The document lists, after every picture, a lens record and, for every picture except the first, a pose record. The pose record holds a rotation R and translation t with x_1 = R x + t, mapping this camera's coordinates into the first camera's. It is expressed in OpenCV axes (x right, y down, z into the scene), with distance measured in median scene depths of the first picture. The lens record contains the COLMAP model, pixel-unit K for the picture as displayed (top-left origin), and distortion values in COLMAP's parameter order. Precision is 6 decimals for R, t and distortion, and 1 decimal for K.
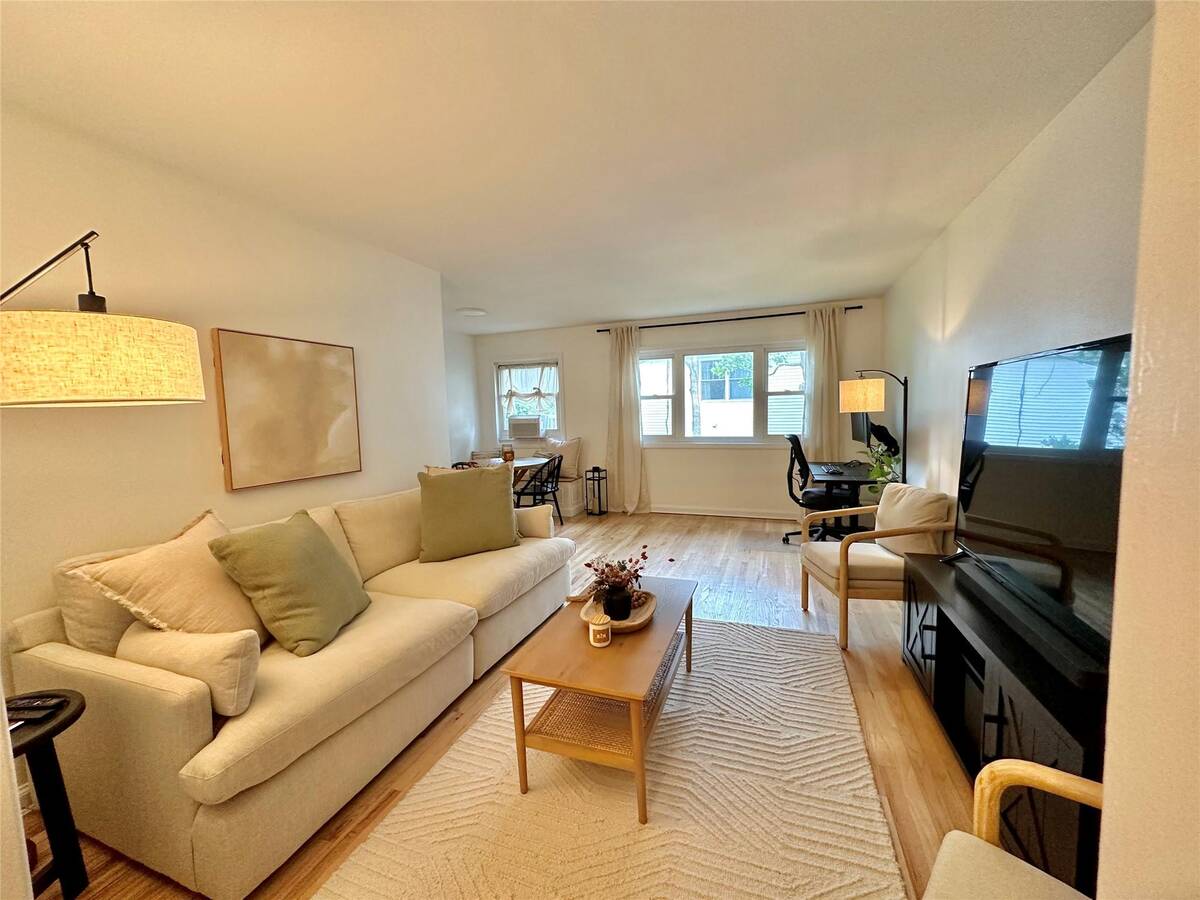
lens RADIAL K [[479.4, 0, 598.2], [0, 479.4, 451.9], [0, 0, 1]] dist [-0.001163, 0.000542]
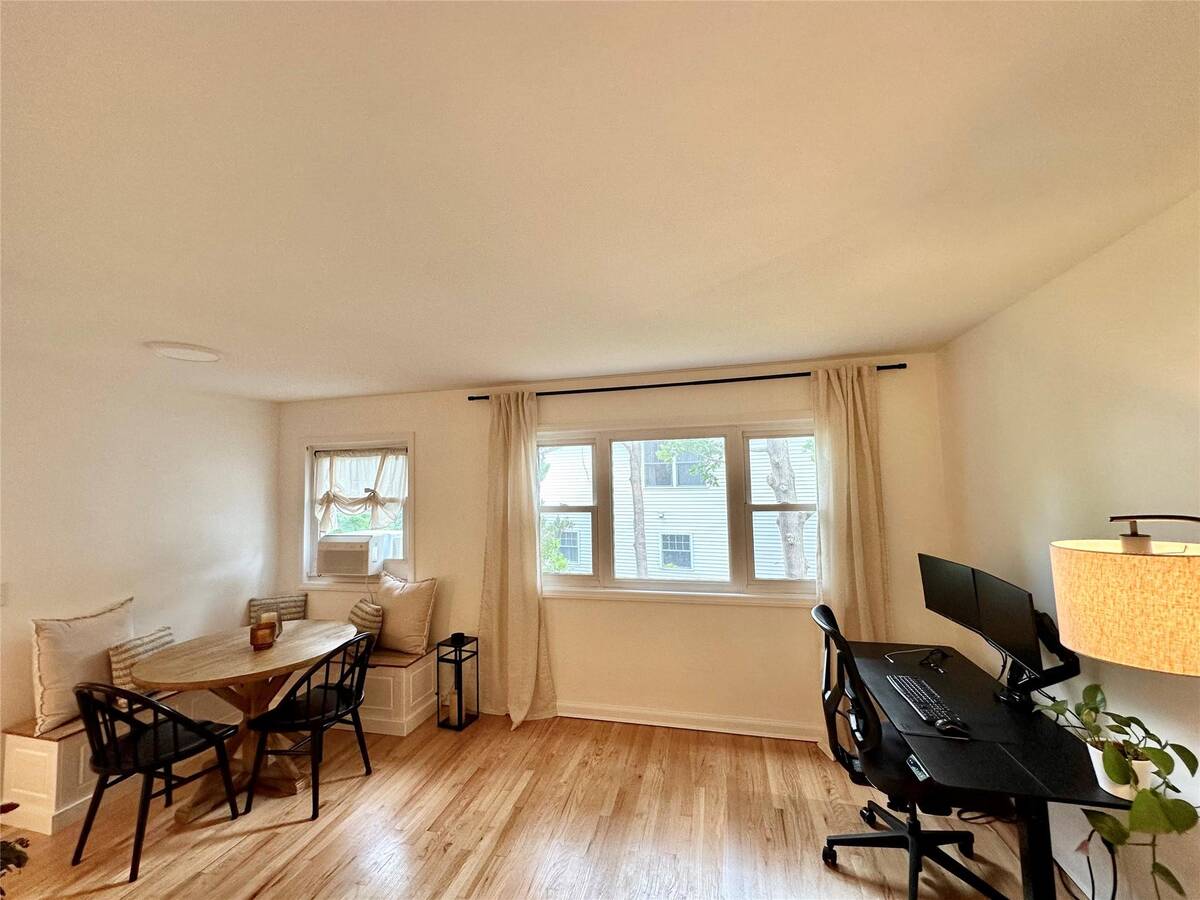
lens RADIAL K [[479.4, 0, 598.1], [0, 479.4, 446.7], [0, 0, 1]] dist [-0.001163, 0.000542]
pose [[0.994063, 0.012103, 0.108134, 0.093985], [0.006097, 0.986038, -0.166410, -0.089819], [-0.108638, 0.166081, 0.980110, 0.394311]]
